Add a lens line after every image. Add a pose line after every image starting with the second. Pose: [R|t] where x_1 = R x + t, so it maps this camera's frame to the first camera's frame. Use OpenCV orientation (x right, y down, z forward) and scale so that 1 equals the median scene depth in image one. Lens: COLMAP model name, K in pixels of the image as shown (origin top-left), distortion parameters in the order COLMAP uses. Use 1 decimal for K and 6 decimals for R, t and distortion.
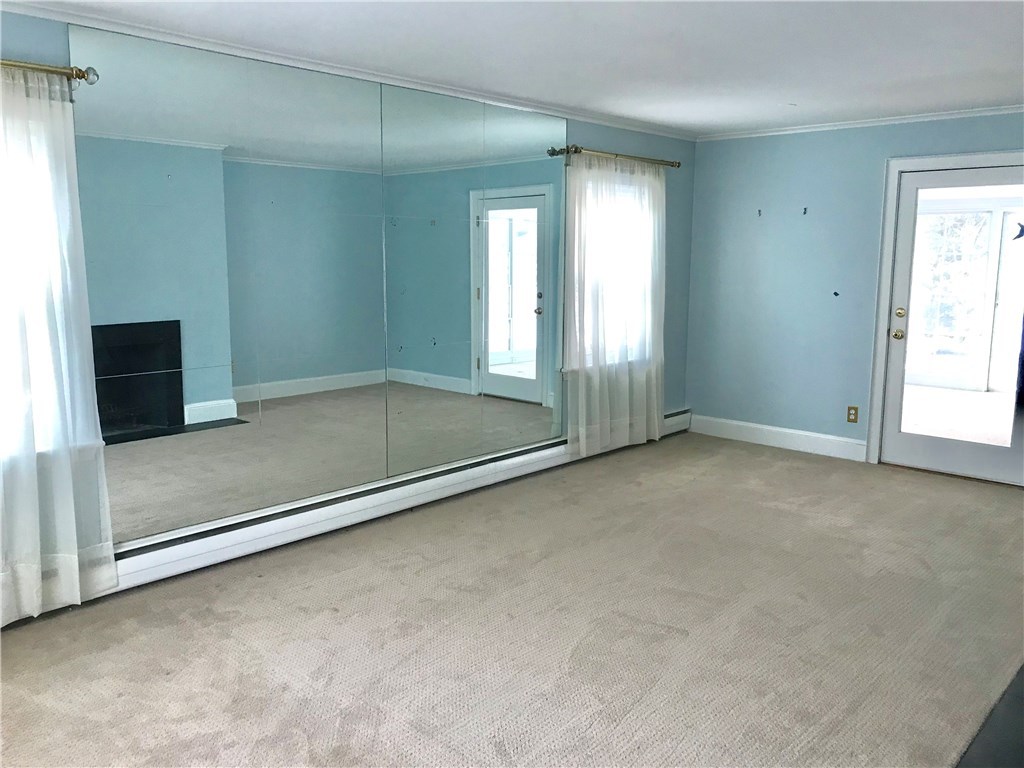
lens RADIAL K [[834.0, 0, 507.2], [0, 834.0, 387.5], [0, 0, 1]] dist [0.014314, -0.000706]
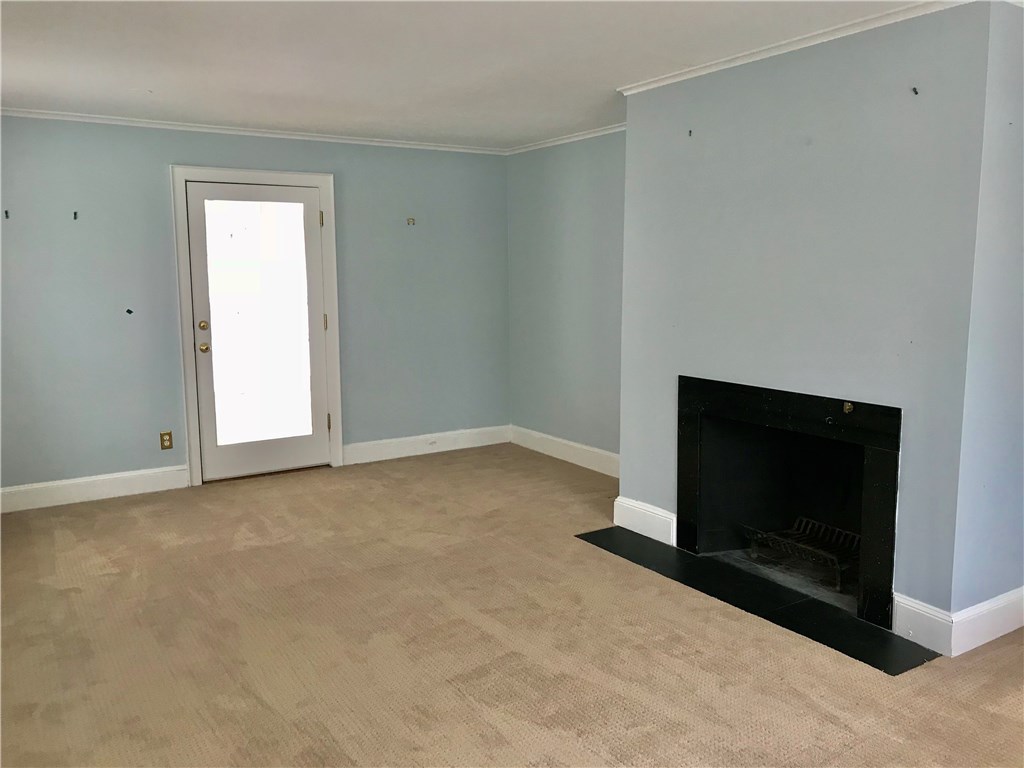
lens RADIAL K [[834.0, 0, 507.4], [0, 834.0, 374.7], [0, 0, 1]] dist [0.014314, -0.000706]
pose [[0.251453, -0.131281, 0.958925, -0.377572], [0.170671, 0.981247, 0.089584, -0.059556], [-0.952703, 0.141135, 0.269143, 0.408636]]
